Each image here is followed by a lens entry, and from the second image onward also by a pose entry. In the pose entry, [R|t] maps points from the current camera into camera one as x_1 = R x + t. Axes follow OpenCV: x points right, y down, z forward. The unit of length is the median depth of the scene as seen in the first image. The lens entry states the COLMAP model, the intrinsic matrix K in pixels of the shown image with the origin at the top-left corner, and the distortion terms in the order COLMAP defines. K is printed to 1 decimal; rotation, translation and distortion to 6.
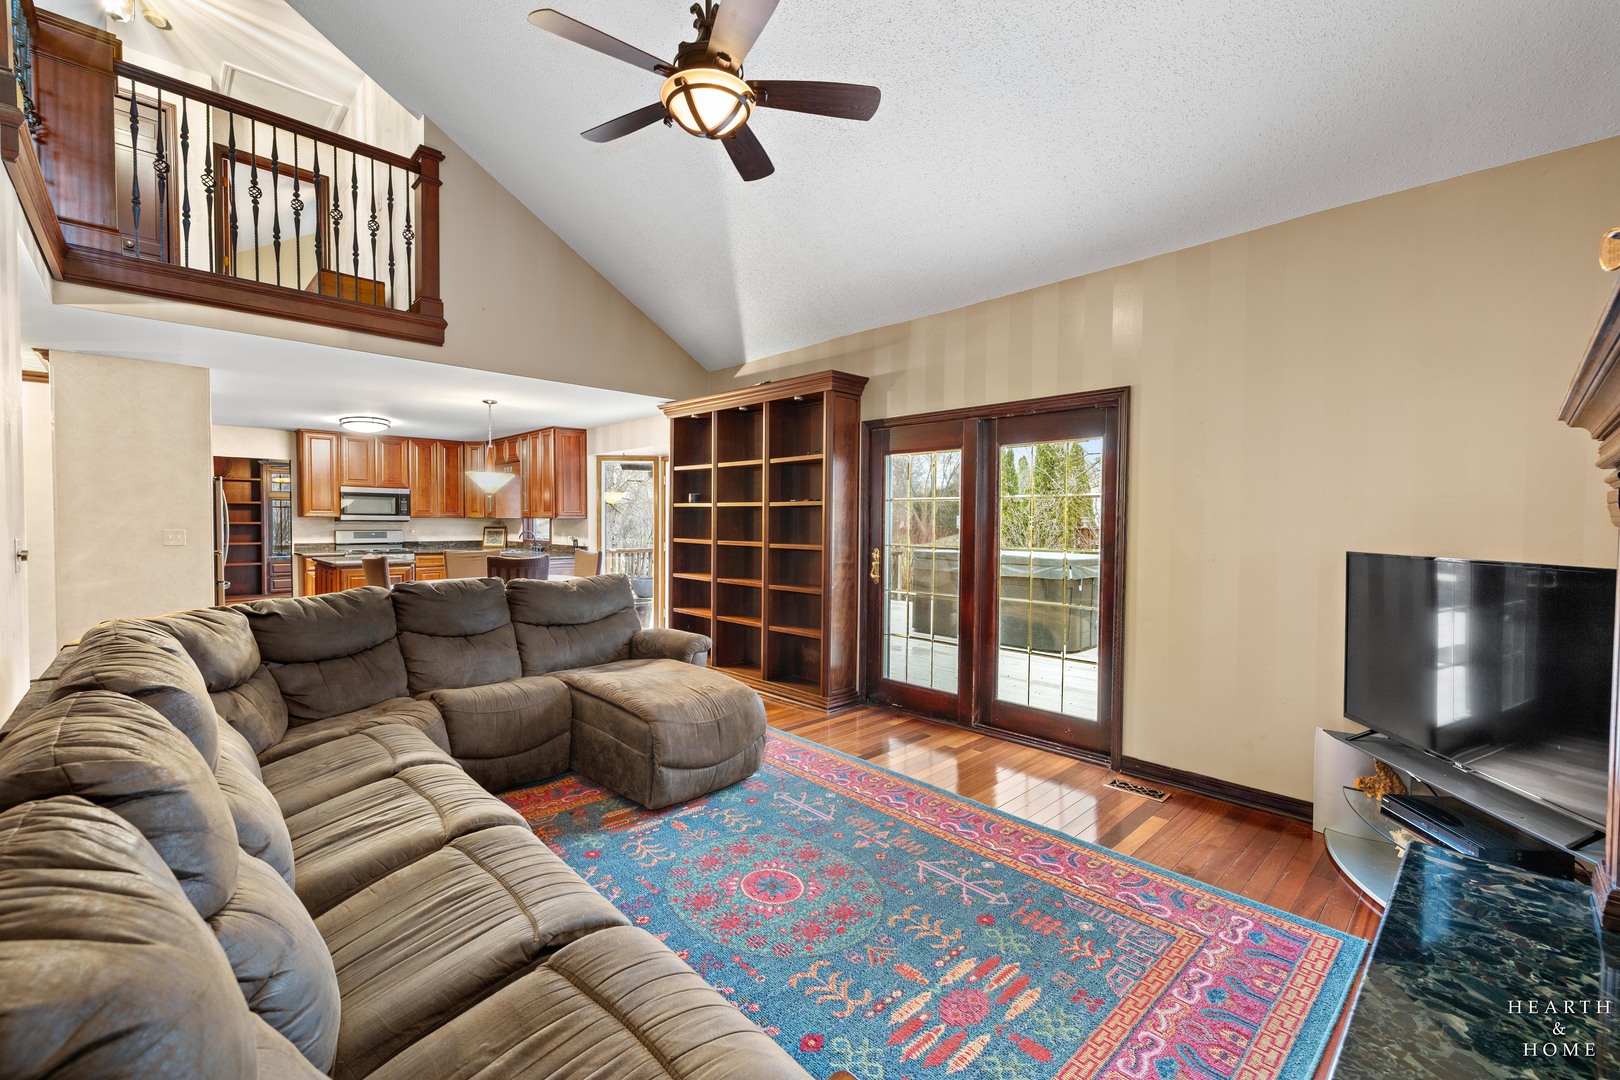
lens RADIAL K [[689.3, 0, 818.7], [0, 689.3, 540.7], [0, 0, 1]] dist [0.000522, -0.000092]
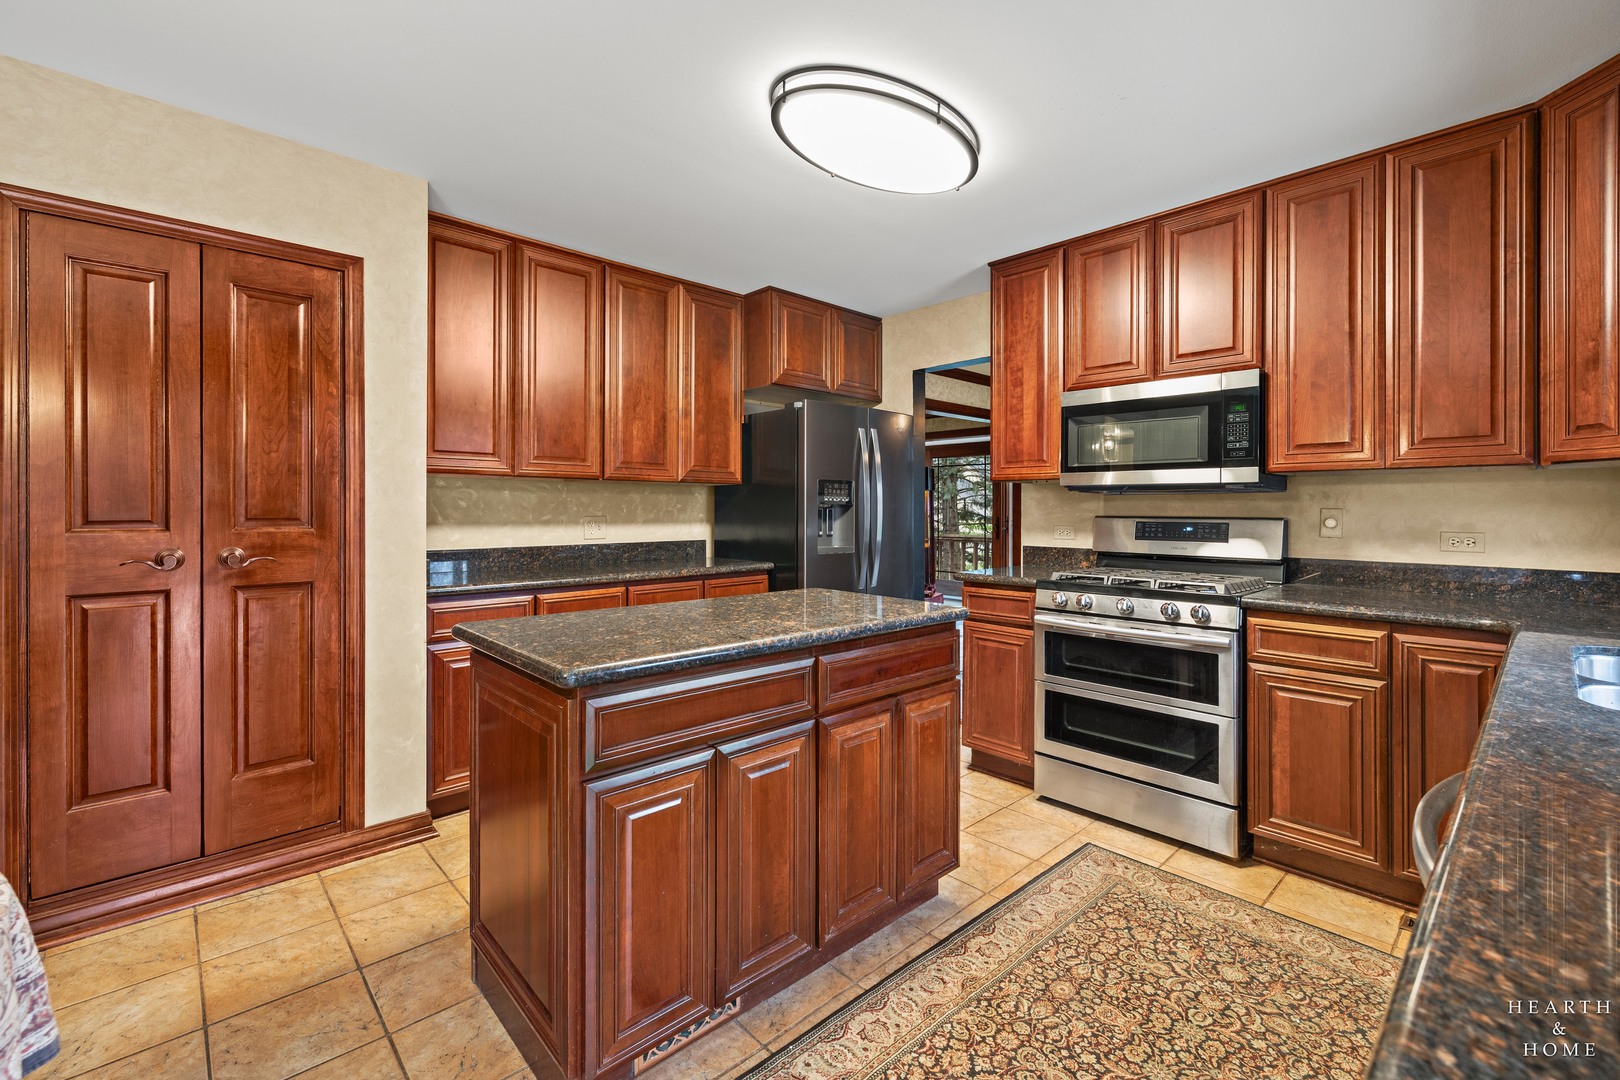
lens RADIAL K [[689.3, 0, 805.6], [0, 689.3, 512.8], [0, 0, 1]] dist [0.000522, -0.000092]
pose [[-0.010415, 0.000603, -0.999946, -0.305619], [-0.032454, 0.999473, 0.000940, -0.011681], [0.999419, 0.032462, -0.010390, 0.795829]]
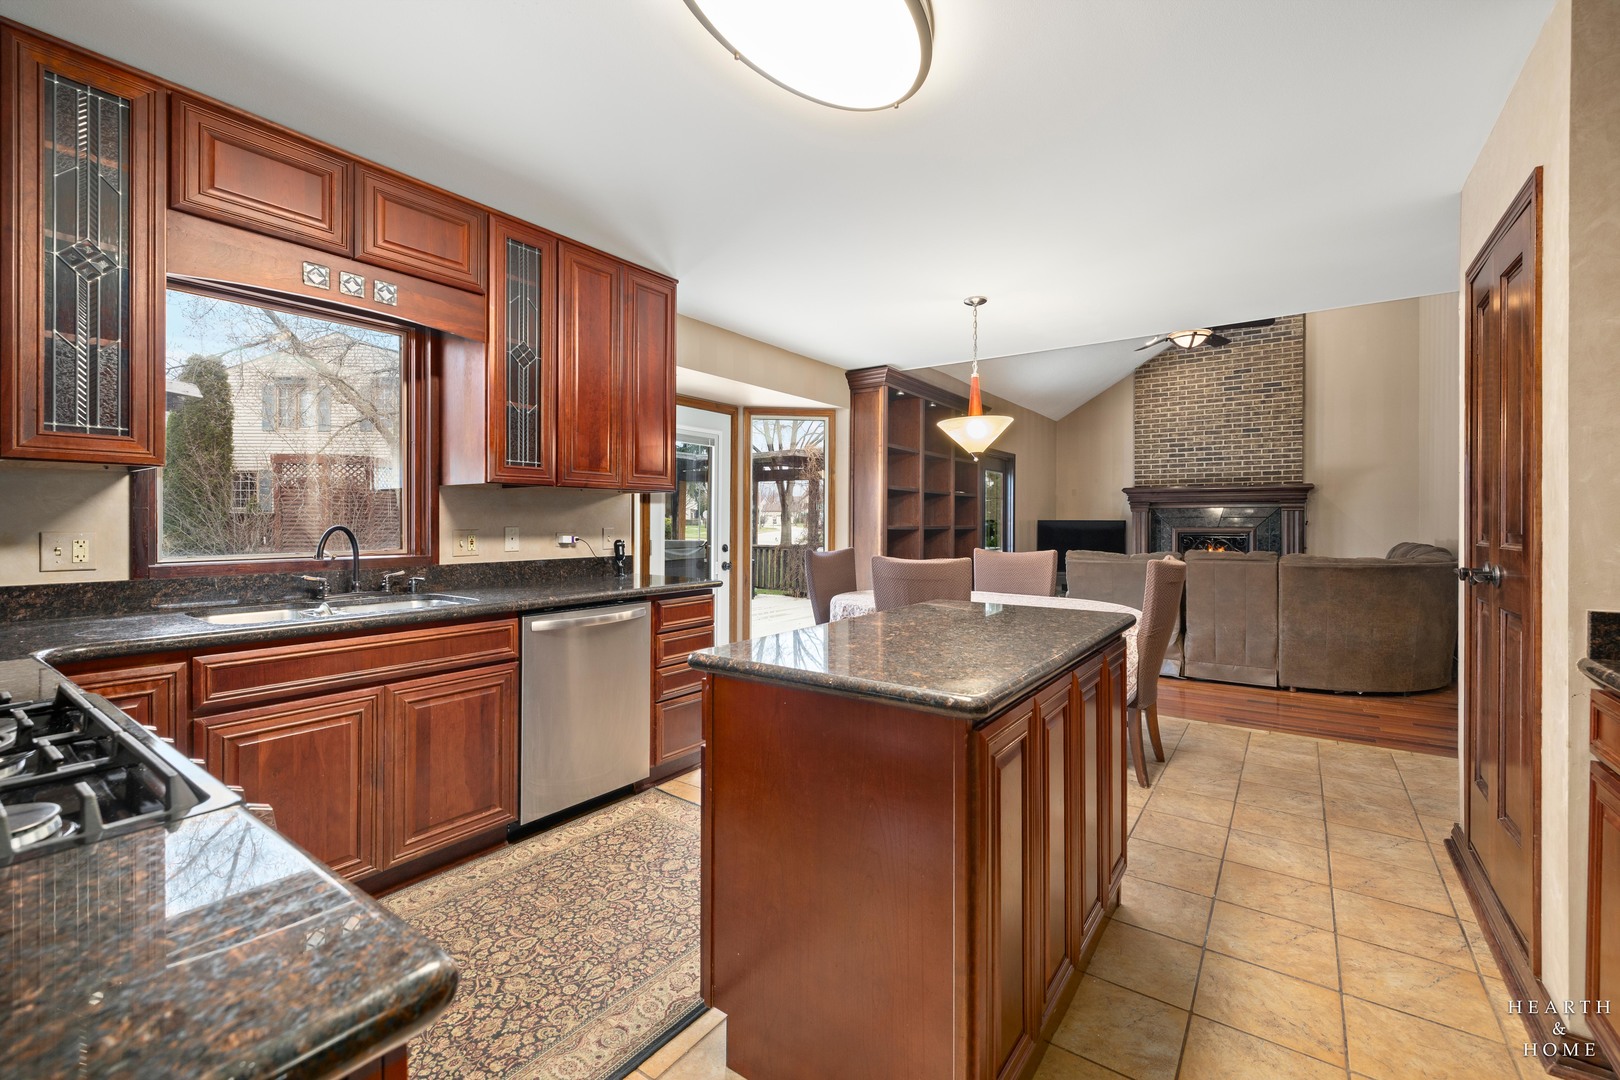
lens RADIAL K [[689.3, 0, 801.8], [0, 689.3, 517.8], [0, 0, 1]] dist [0.000522, -0.000092]
pose [[-0.180351, -0.003309, 0.983597, -0.701888], [0.023958, 0.999683, 0.007756, -0.015029], [-0.983311, 0.024964, -0.180214, 0.850651]]
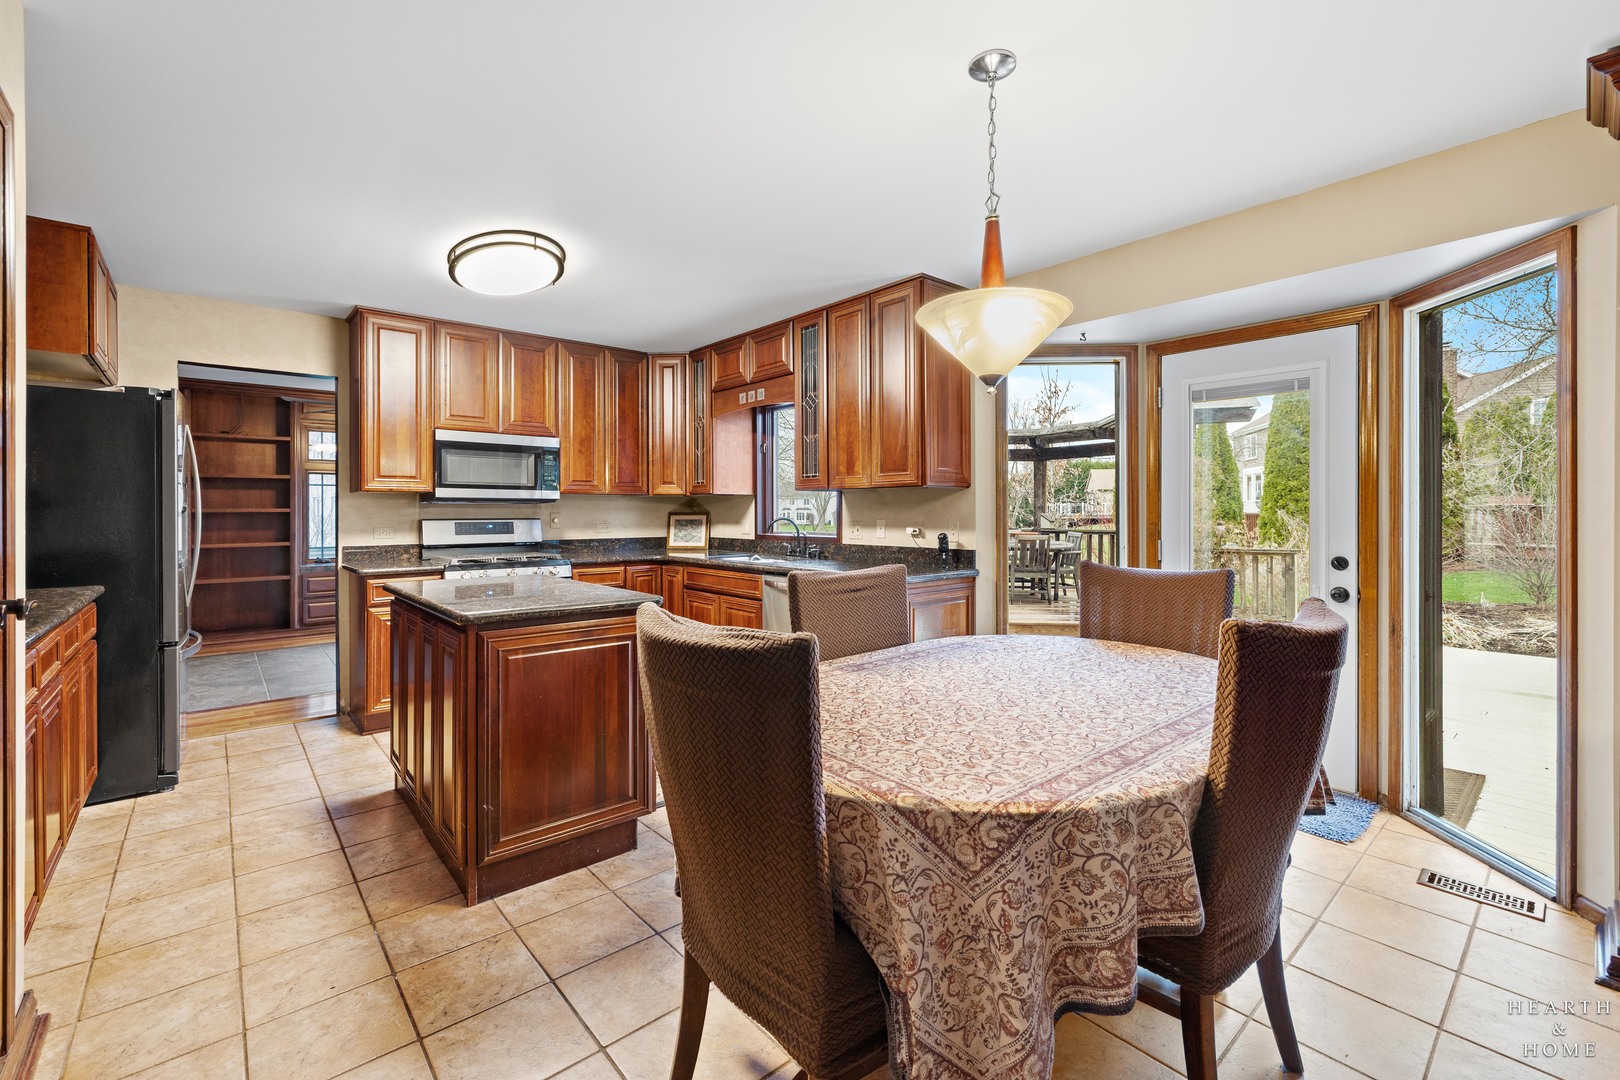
lens RADIAL K [[689.3, 0, 810.1], [0, 689.3, 510.0], [0, 0, 1]] dist [0.000522, -0.000092]
pose [[0.998596, -0.009316, -0.052142, -0.368110], [0.007708, 0.999491, -0.030949, -0.004086], [0.052404, 0.030504, 0.998160, 0.481504]]
